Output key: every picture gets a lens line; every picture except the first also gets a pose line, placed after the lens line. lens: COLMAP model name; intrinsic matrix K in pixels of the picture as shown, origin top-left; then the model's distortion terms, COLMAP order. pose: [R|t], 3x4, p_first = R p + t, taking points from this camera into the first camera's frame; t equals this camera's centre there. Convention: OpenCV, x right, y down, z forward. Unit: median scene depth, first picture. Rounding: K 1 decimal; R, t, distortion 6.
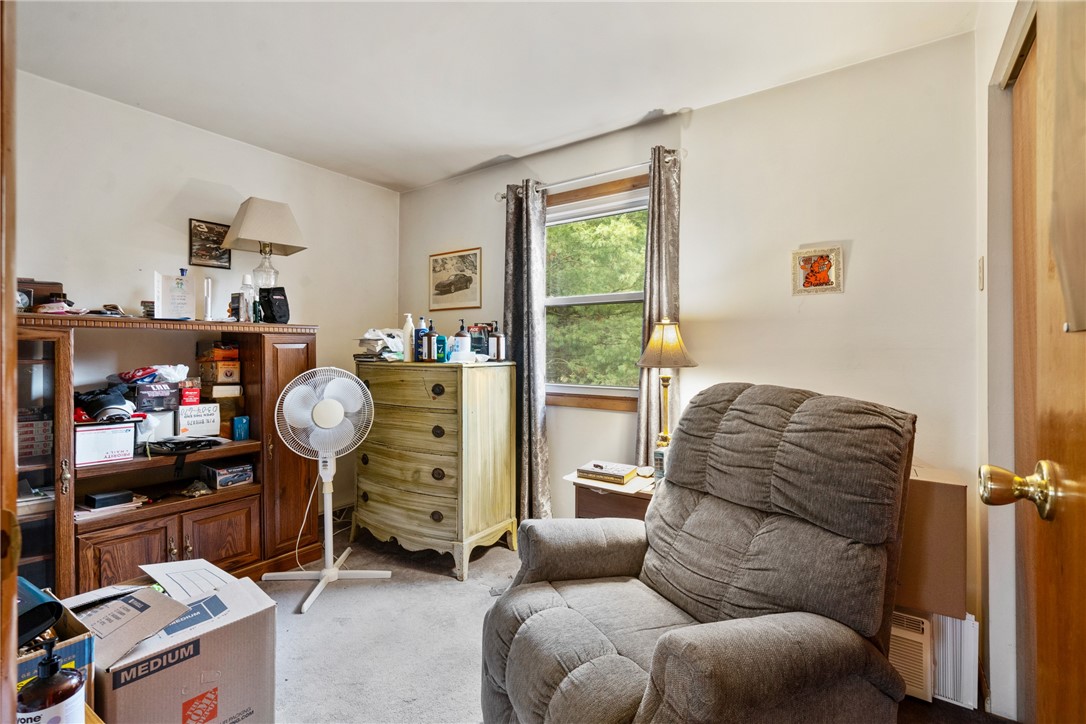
lens RADIAL K [[507.8, 0, 541.5], [0, 507.8, 352.3], [0, 0, 1]] dist [-0.001803, -0.001722]
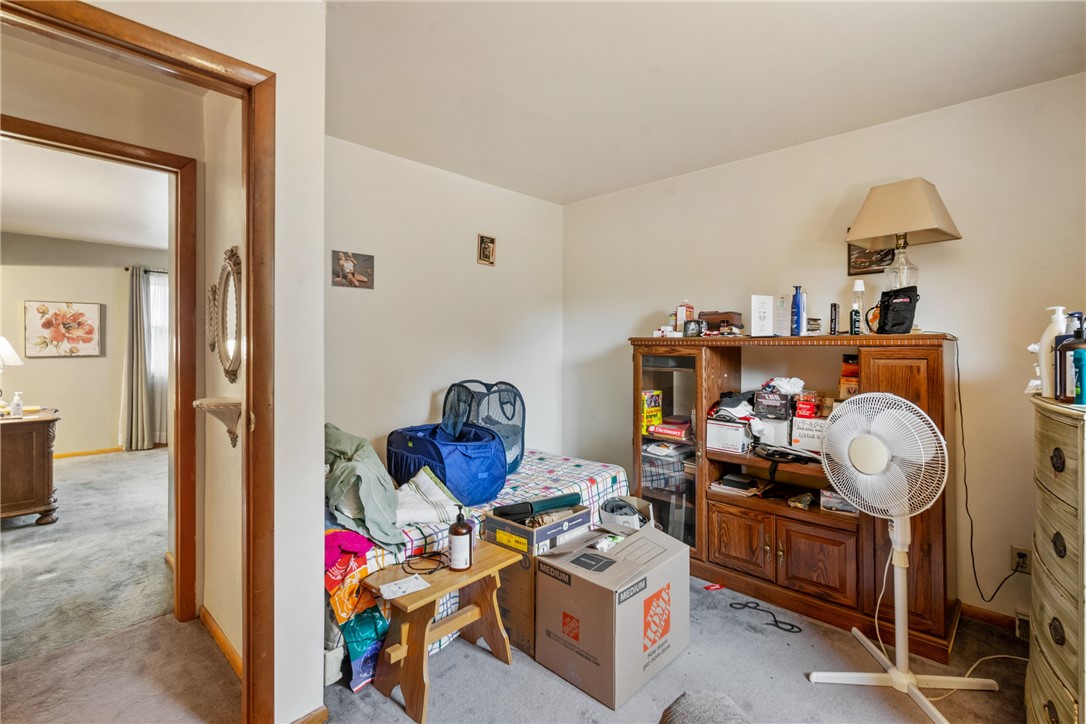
lens RADIAL K [[507.8, 0, 542.9], [0, 507.8, 351.5], [0, 0, 1]] dist [-0.001803, -0.001722]
pose [[-0.161992, 0.007445, -0.986764, 0.413733], [-0.006986, 0.999938, 0.008691, -0.036321], [0.986767, 0.008302, -0.161930, 0.664572]]
